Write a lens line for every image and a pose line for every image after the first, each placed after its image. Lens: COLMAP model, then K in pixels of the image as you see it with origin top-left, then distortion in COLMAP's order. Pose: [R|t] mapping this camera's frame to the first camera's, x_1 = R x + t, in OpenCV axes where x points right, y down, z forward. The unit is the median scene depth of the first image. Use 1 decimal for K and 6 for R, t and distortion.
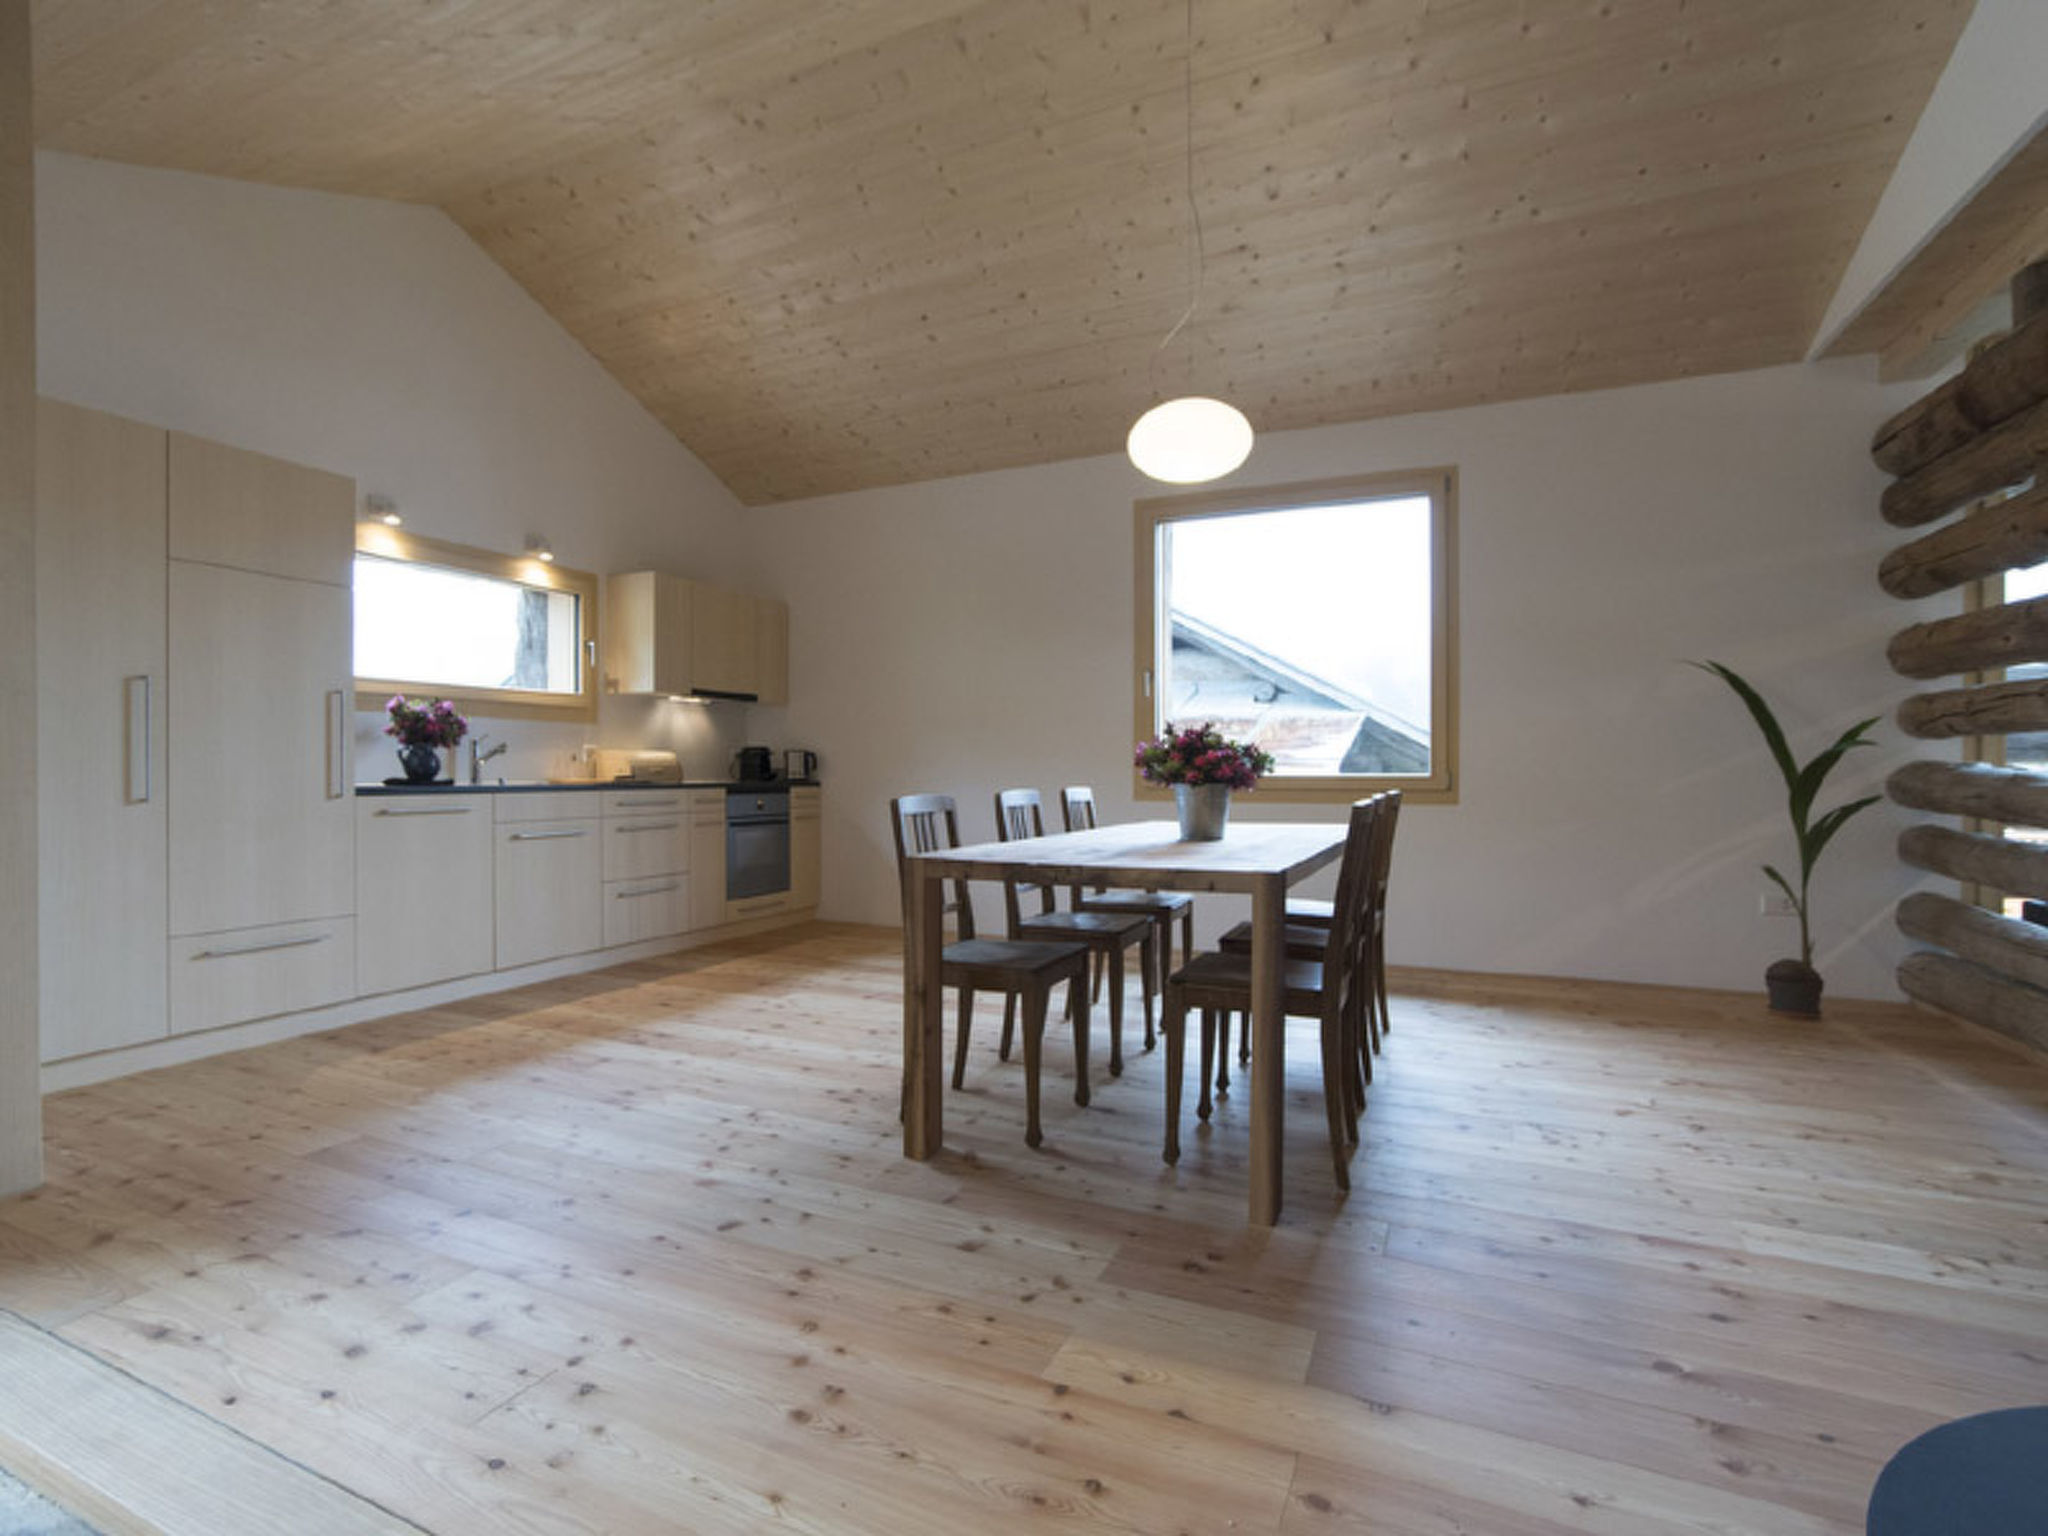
lens RADIAL K [[997.2, 0, 1024.8], [0, 997.2, 773.0], [0, 0, 1]] dist [-0.054860, 0.026059]
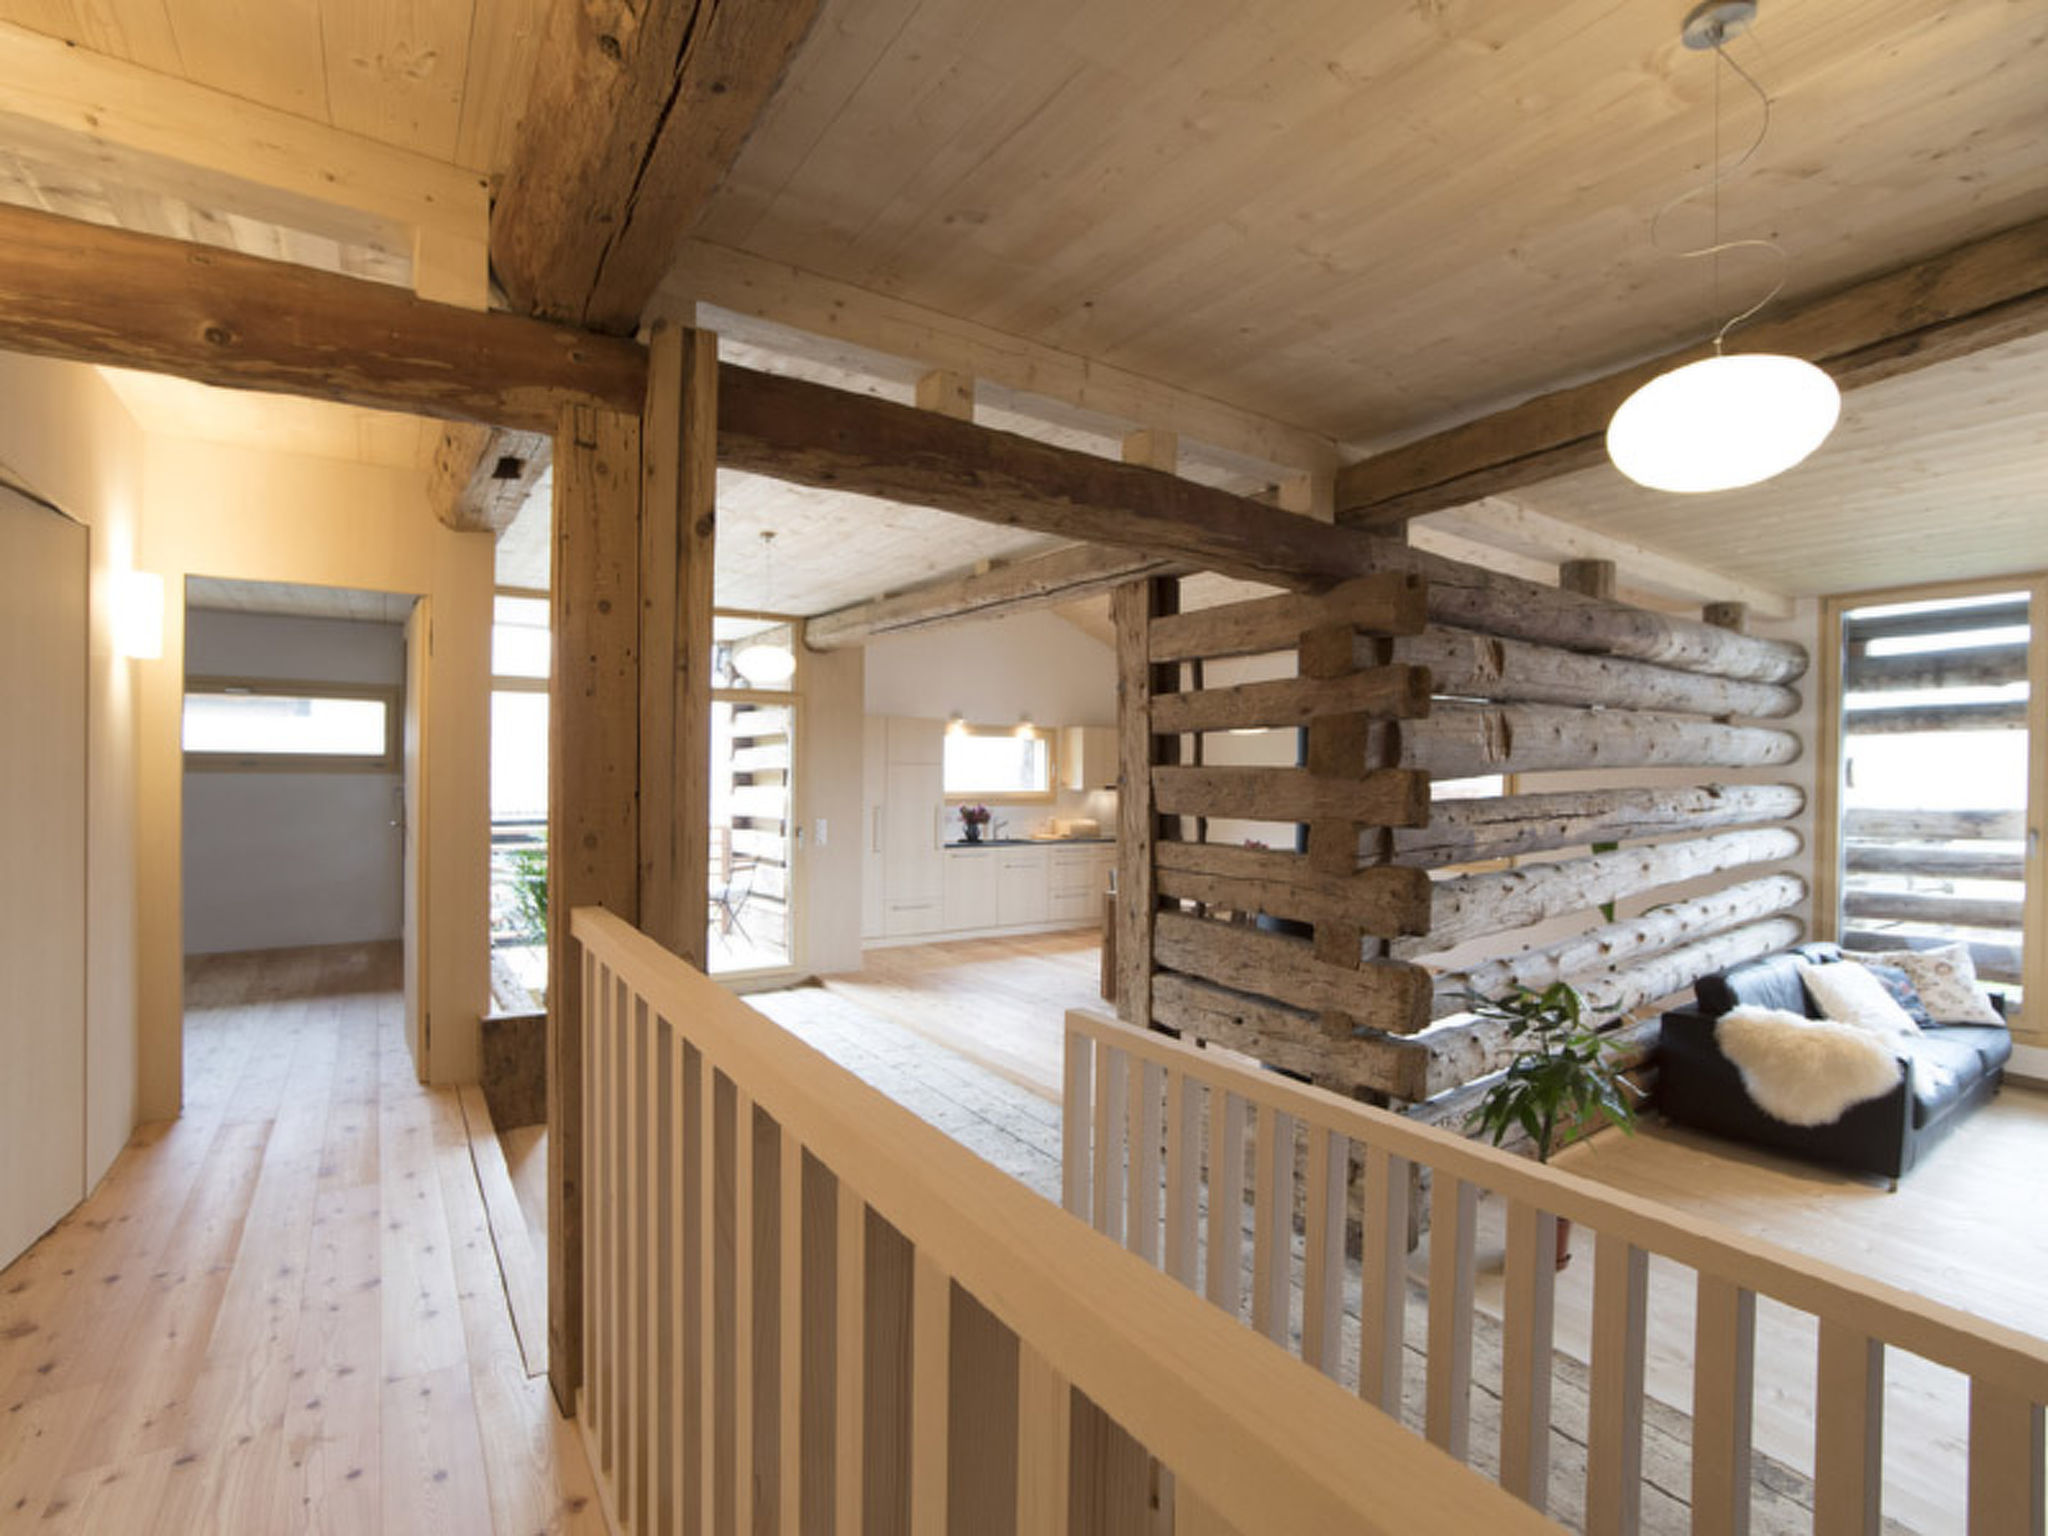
lens RADIAL K [[997.2, 0, 1024.8], [0, 997.2, 773.0], [0, 0, 1]] dist [-0.054860, 0.026059]
pose [[0.855299, 0.010735, -0.518024, 0.601425], [-0.015035, 0.999879, -0.004103, -0.122134], [0.517917, 0.011298, 0.855356, -0.798782]]
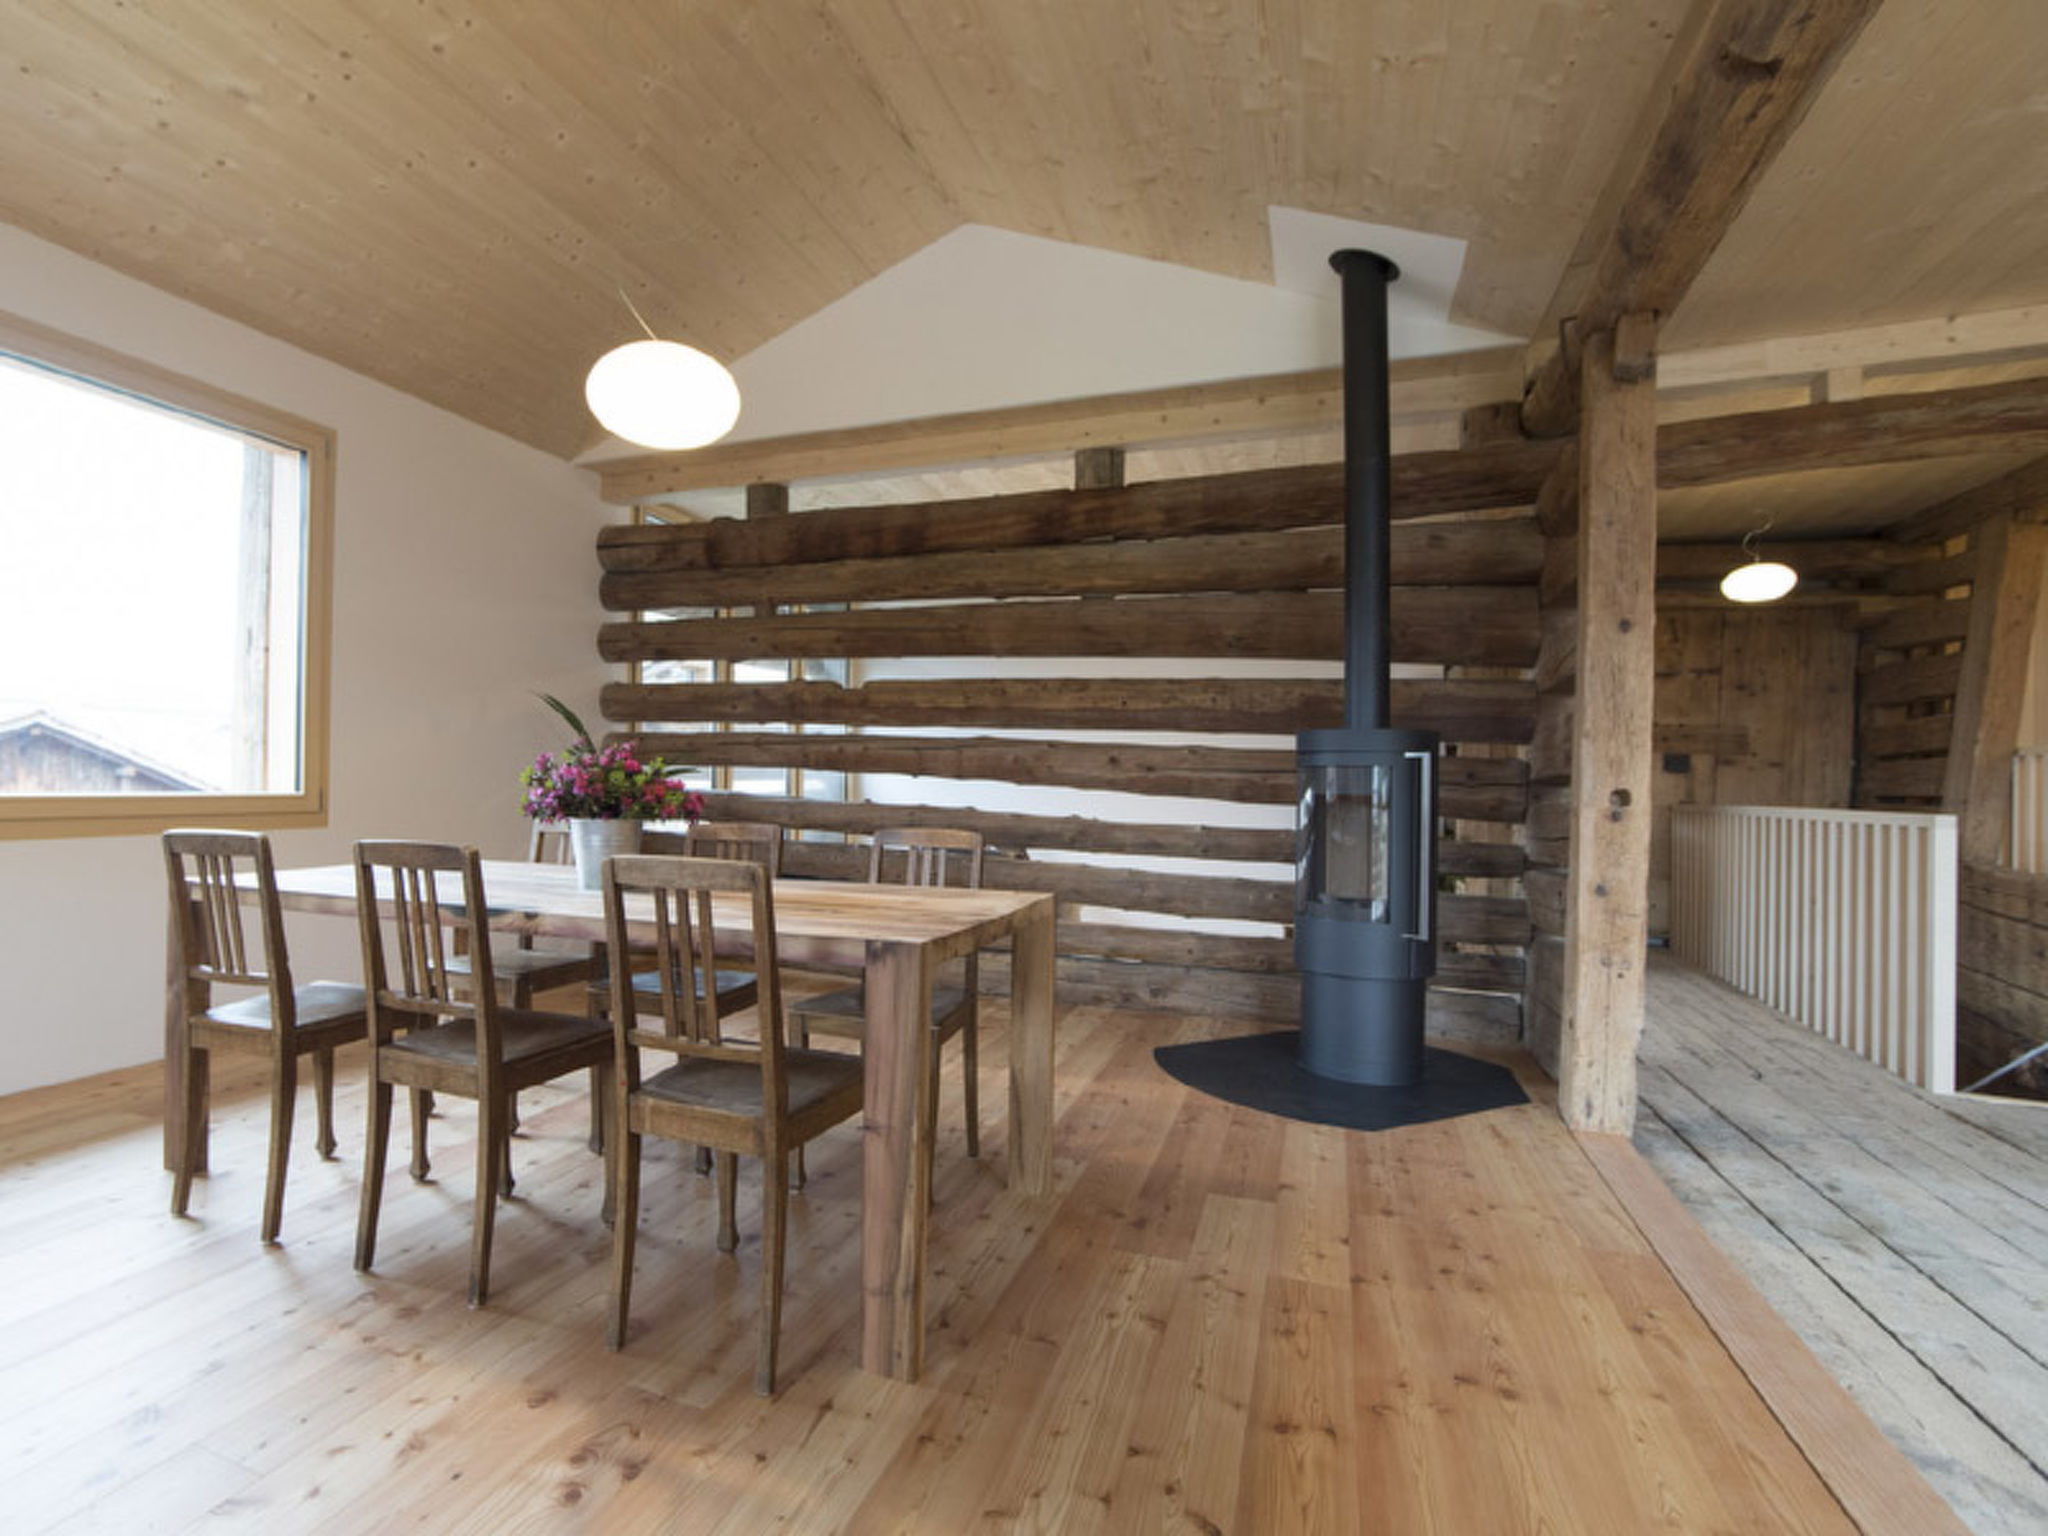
lens RADIAL K [[900.9, 0, 1023.6], [0, 900.9, 786.1], [0, 0, 1]] dist [-0.068573, 0.030796]
pose [[-0.029362, 0.006981, 0.999544, -0.349334], [-0.009883, 0.999925, -0.007274, -0.003523], [-0.999520, -0.010092, -0.029291, 0.463786]]
